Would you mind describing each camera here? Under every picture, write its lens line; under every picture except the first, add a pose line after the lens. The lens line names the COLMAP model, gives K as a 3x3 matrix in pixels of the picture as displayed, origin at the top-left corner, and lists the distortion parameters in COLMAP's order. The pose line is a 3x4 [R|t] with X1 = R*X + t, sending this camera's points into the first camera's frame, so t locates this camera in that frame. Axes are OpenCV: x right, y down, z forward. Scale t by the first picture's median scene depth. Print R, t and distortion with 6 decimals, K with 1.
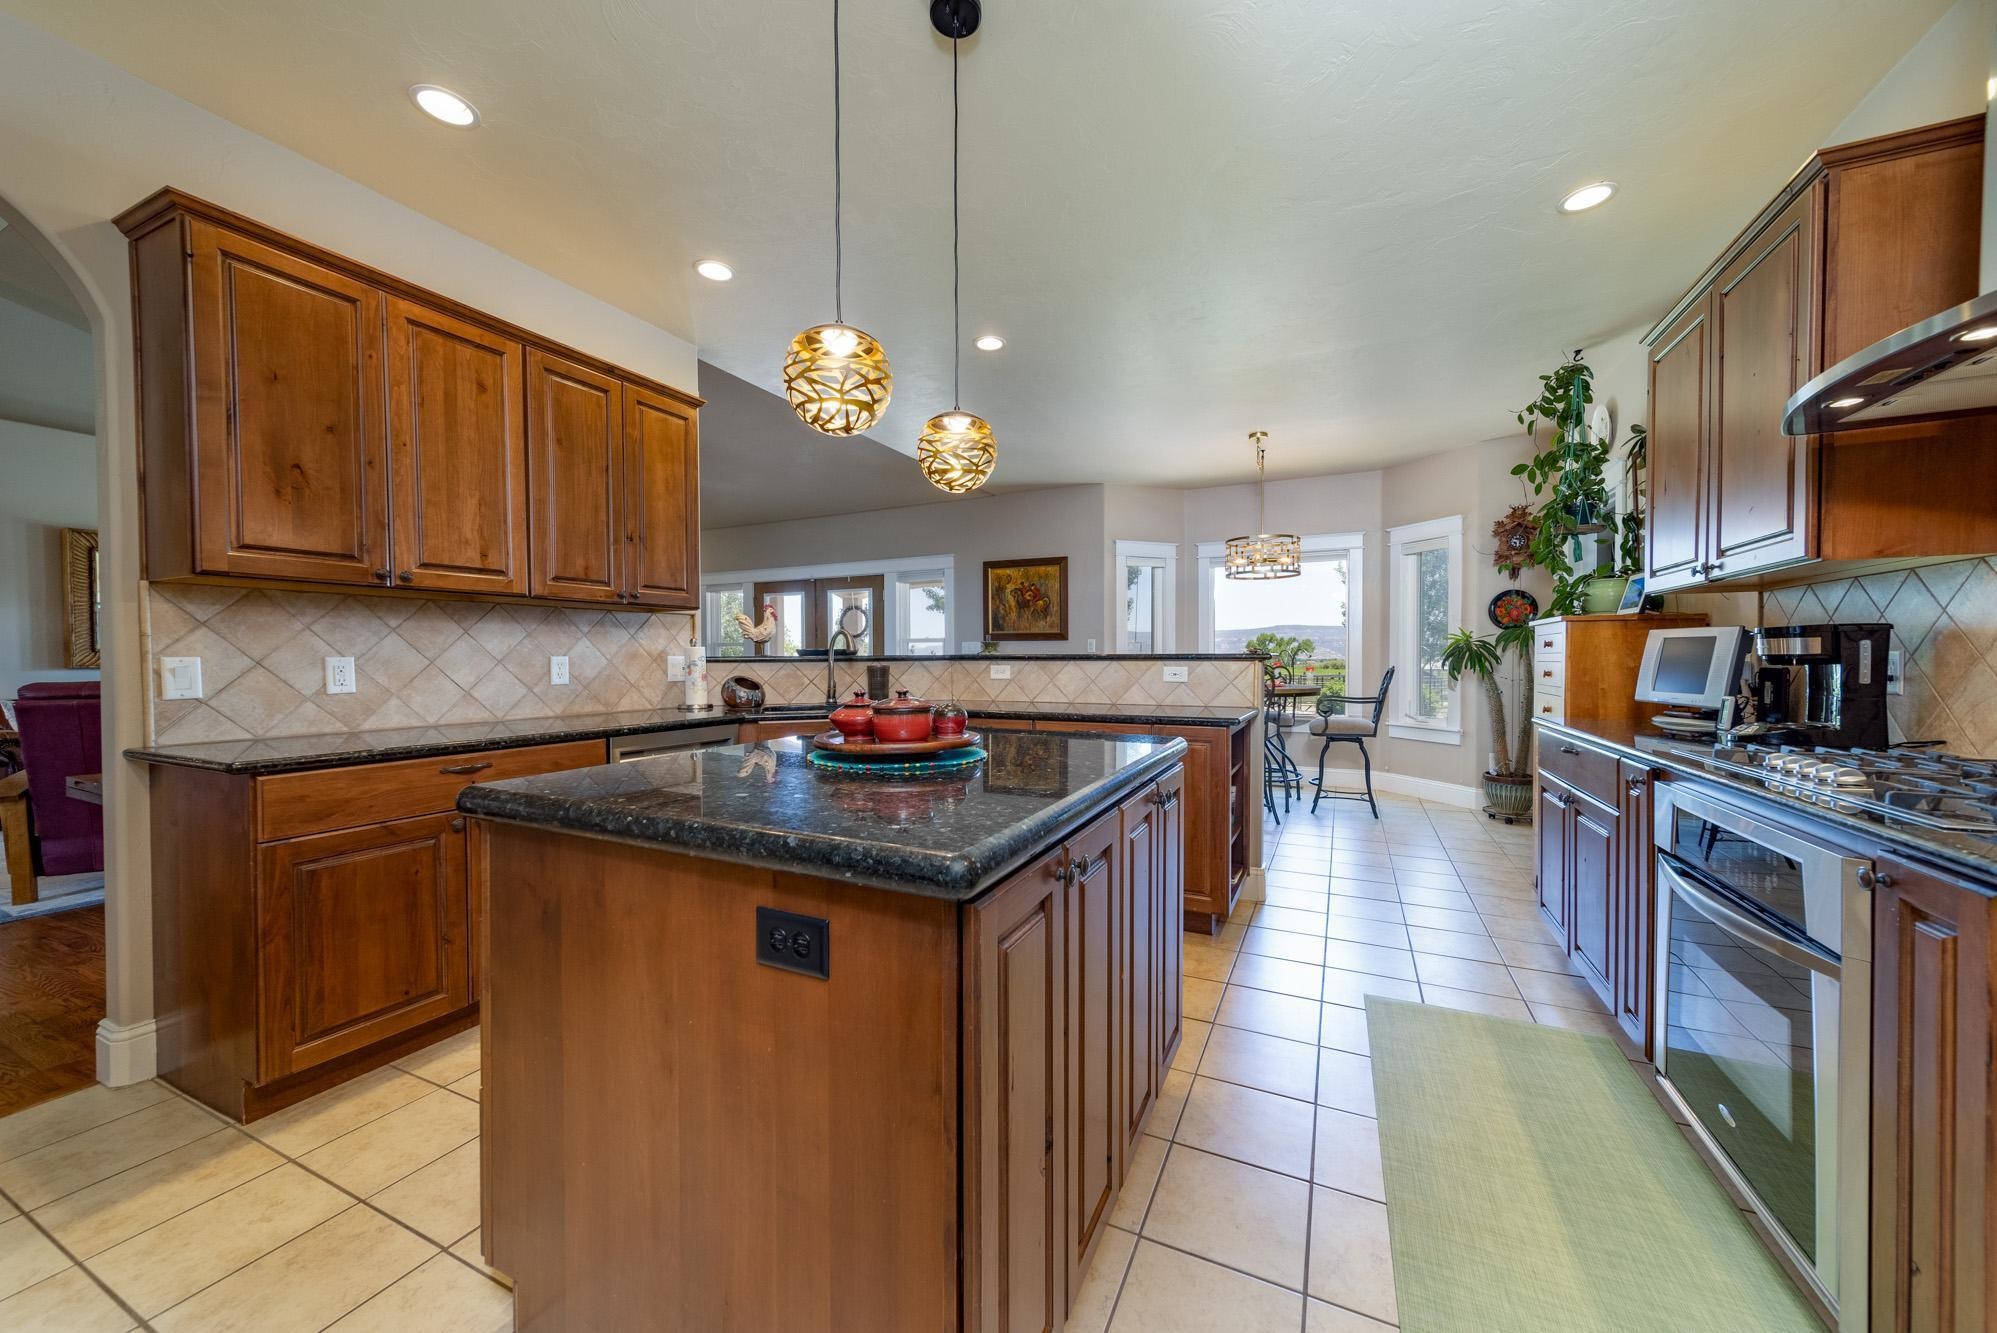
lens RADIAL K [[707.8, 0, 1001.7], [0, 707.8, 667.5], [0, 0, 1]] dist [0.007832, 0.000025]
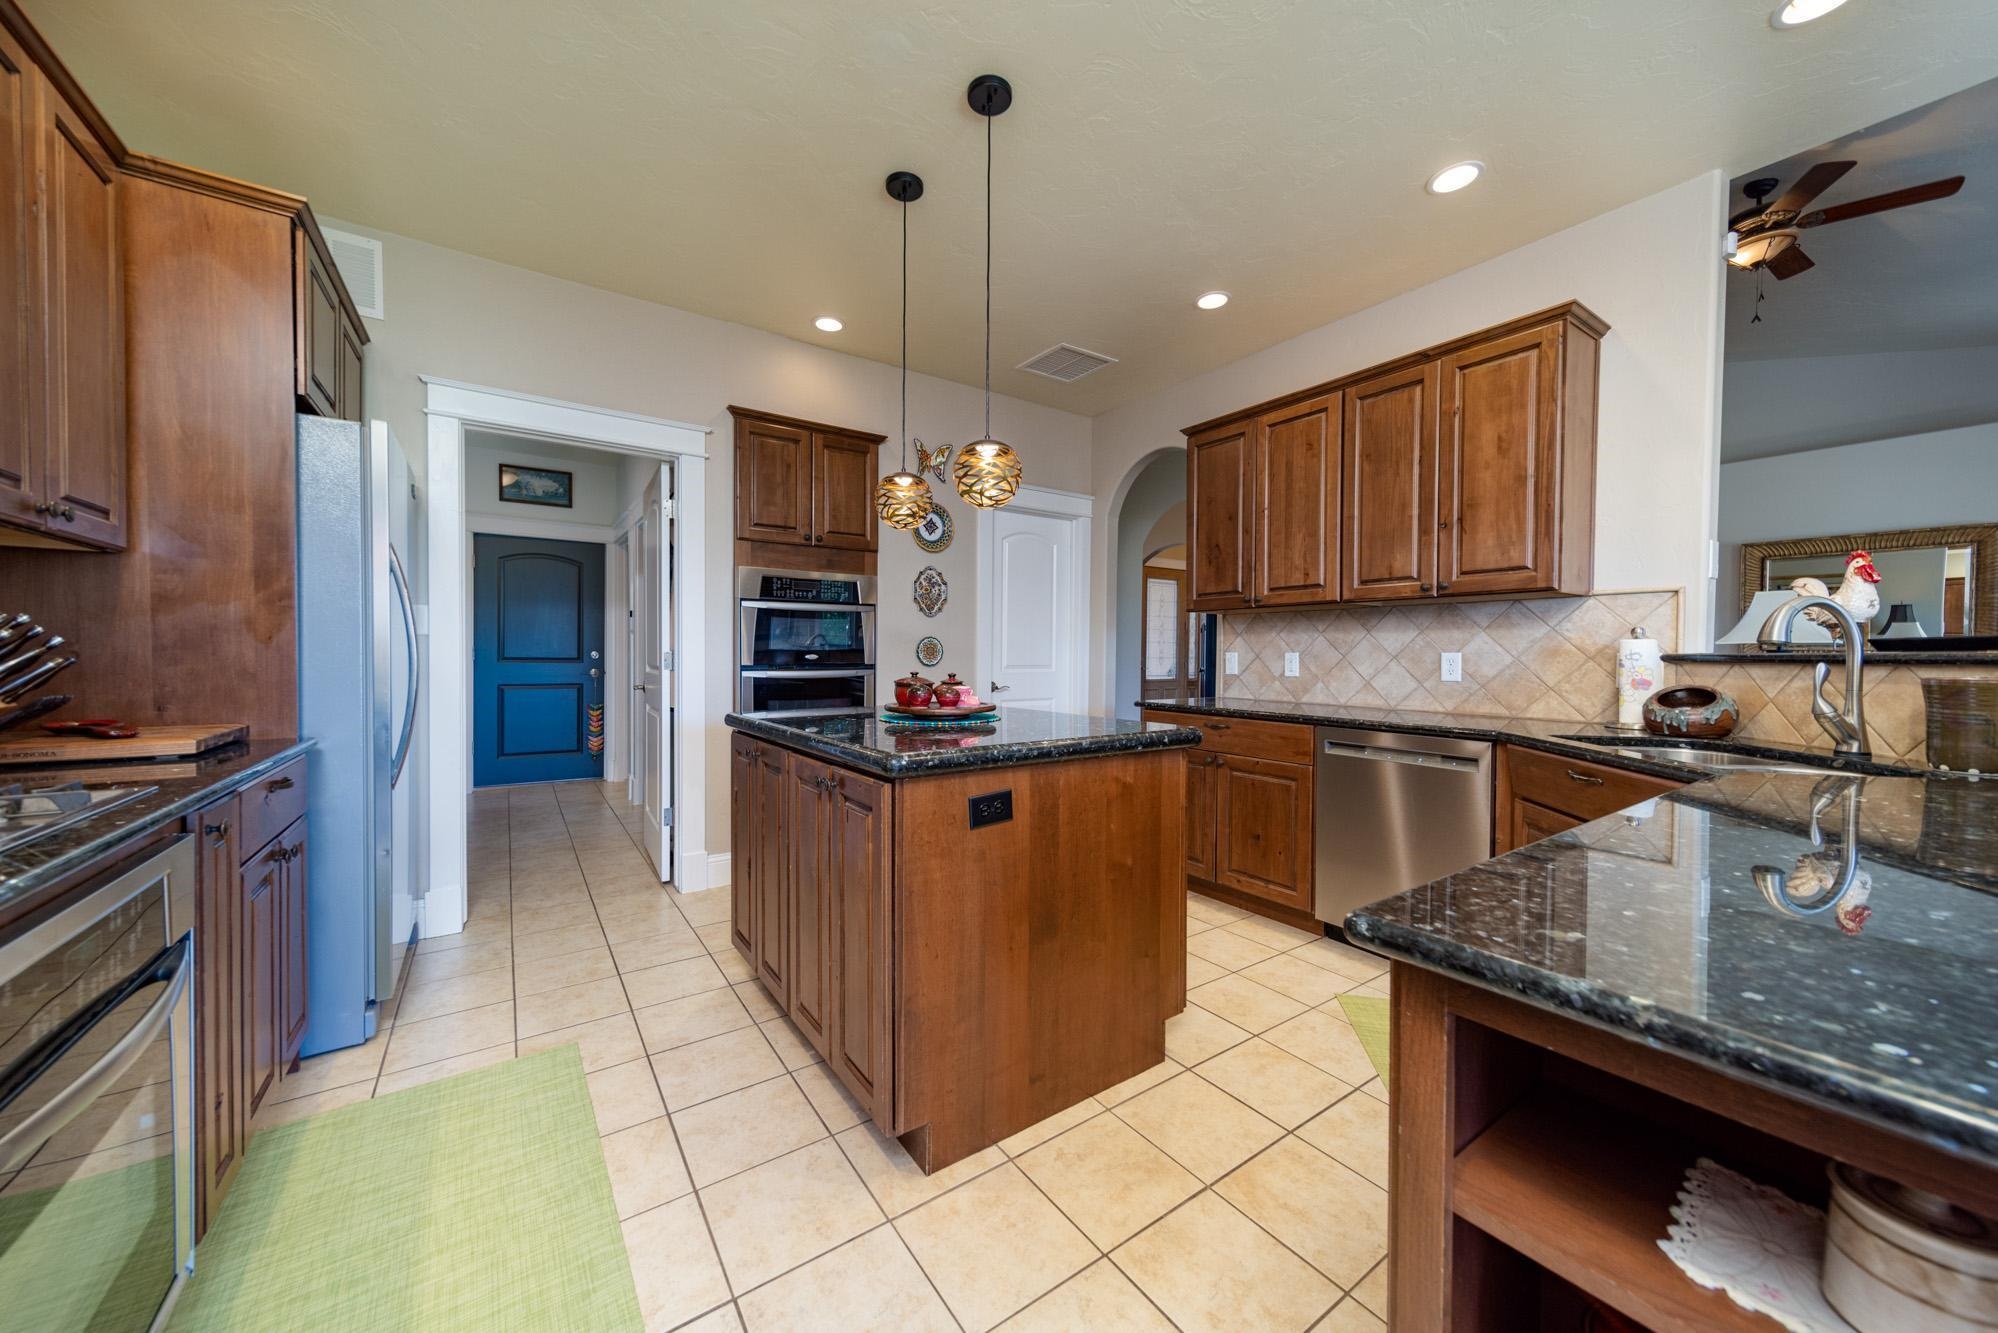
lens RADIAL K [[708.2, 0, 1004.5], [0, 708.2, 663.4], [0, 0, 1]] dist [0.007832, 0.000025]
pose [[-0.494347, 0.012398, -0.869176, 0.551681], [-0.016261, 0.999591, 0.023507, -0.013940], [0.869113, 0.025754, -0.493943, 0.948404]]
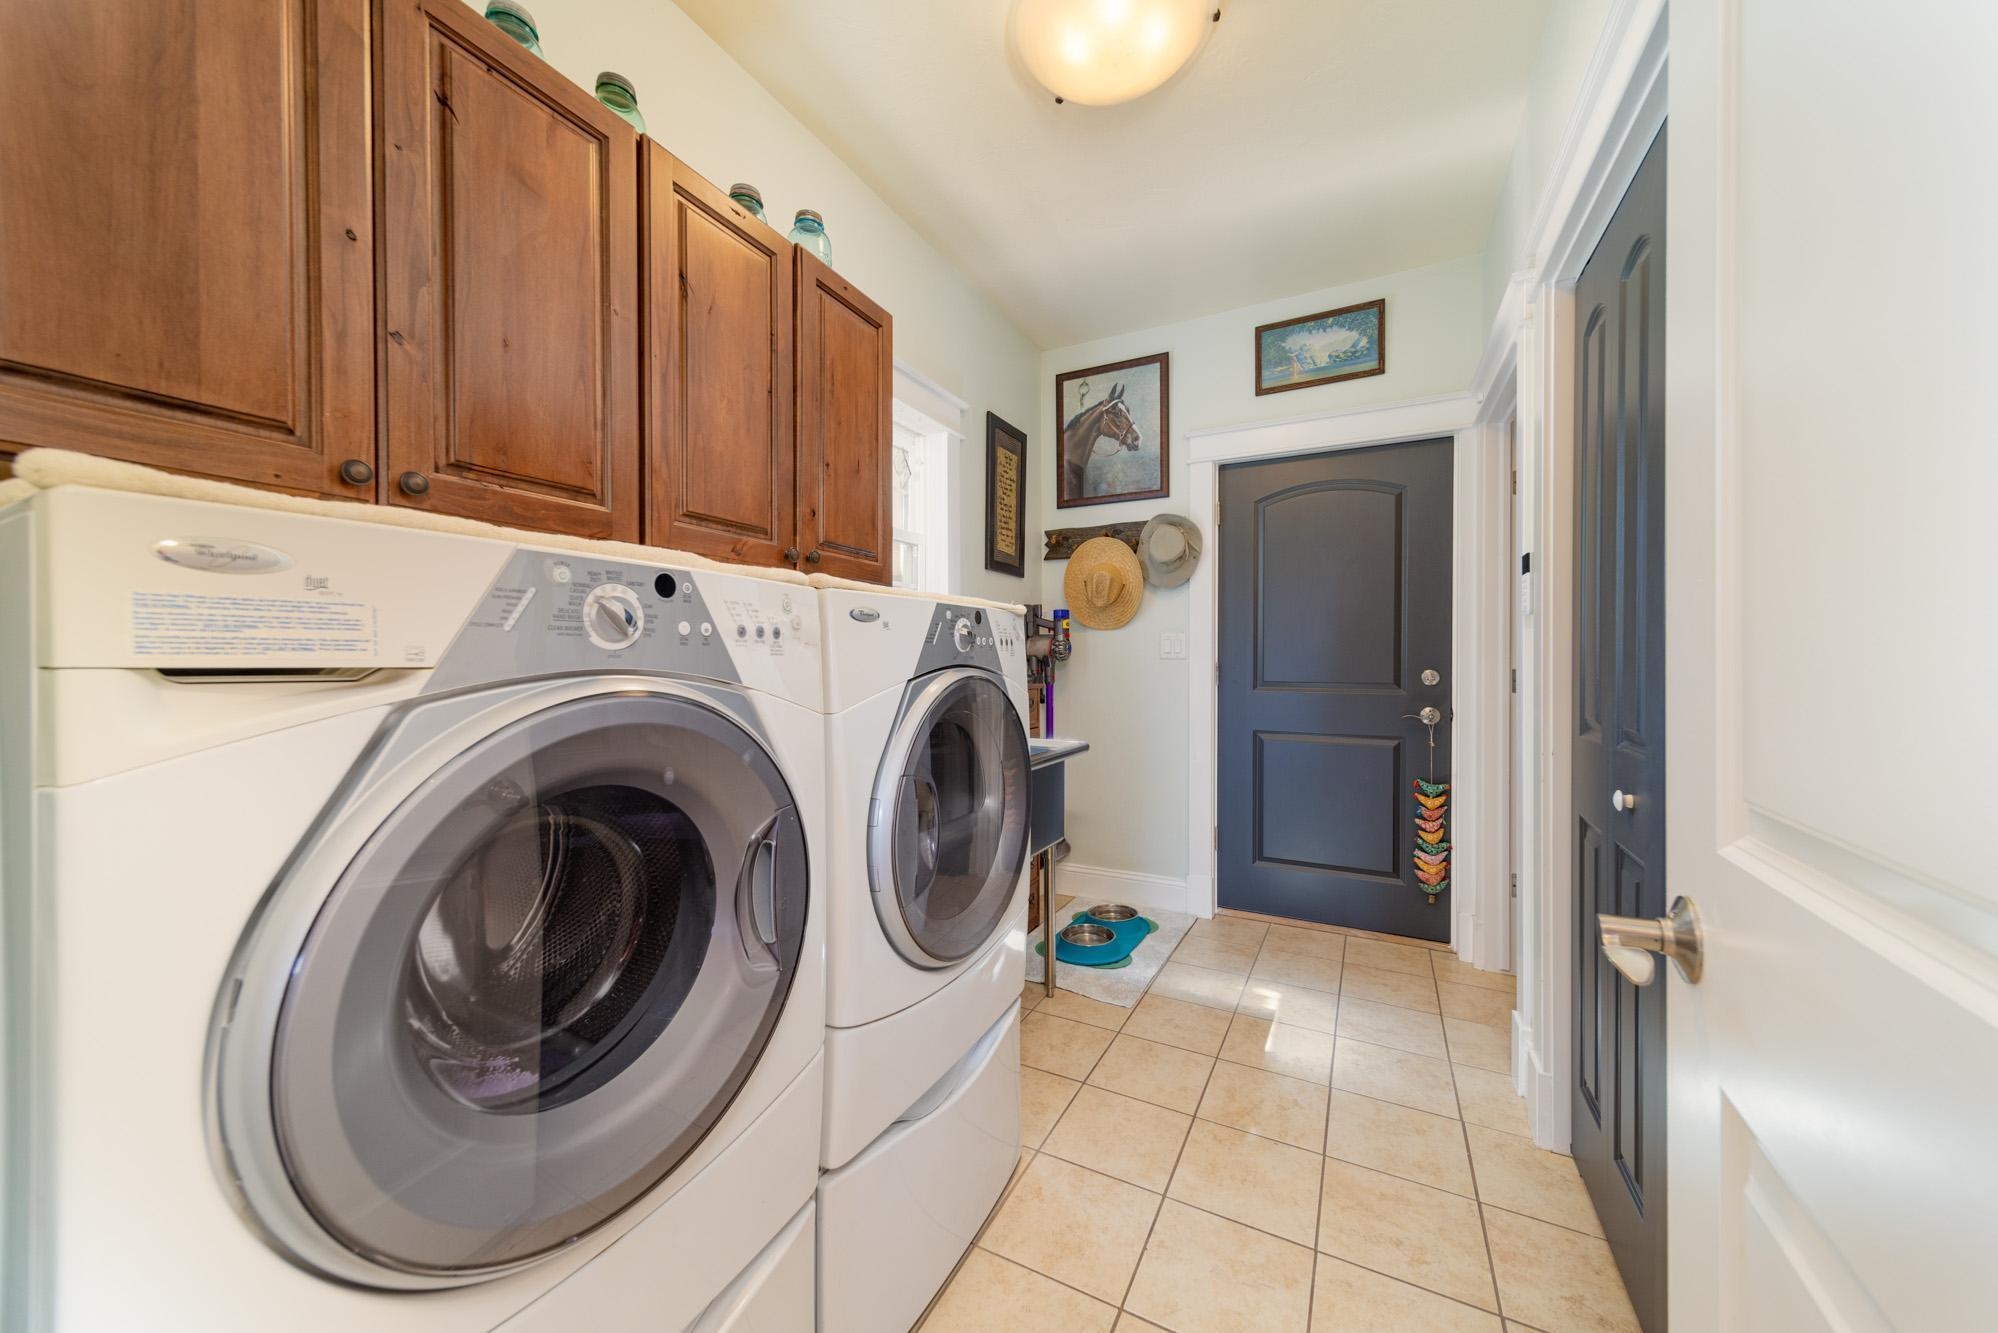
lens RADIAL K [[708.2, 0, 1012.6], [0, 708.2, 664.1], [0, 0, 1]] dist [0.007832, 0.000025]
pose [[-0.999966, 0.006822, 0.004621, 0.378197], [0.006919, 0.999746, 0.021439, -0.014111], [-0.004474, 0.021471, -0.999759, 0.654500]]
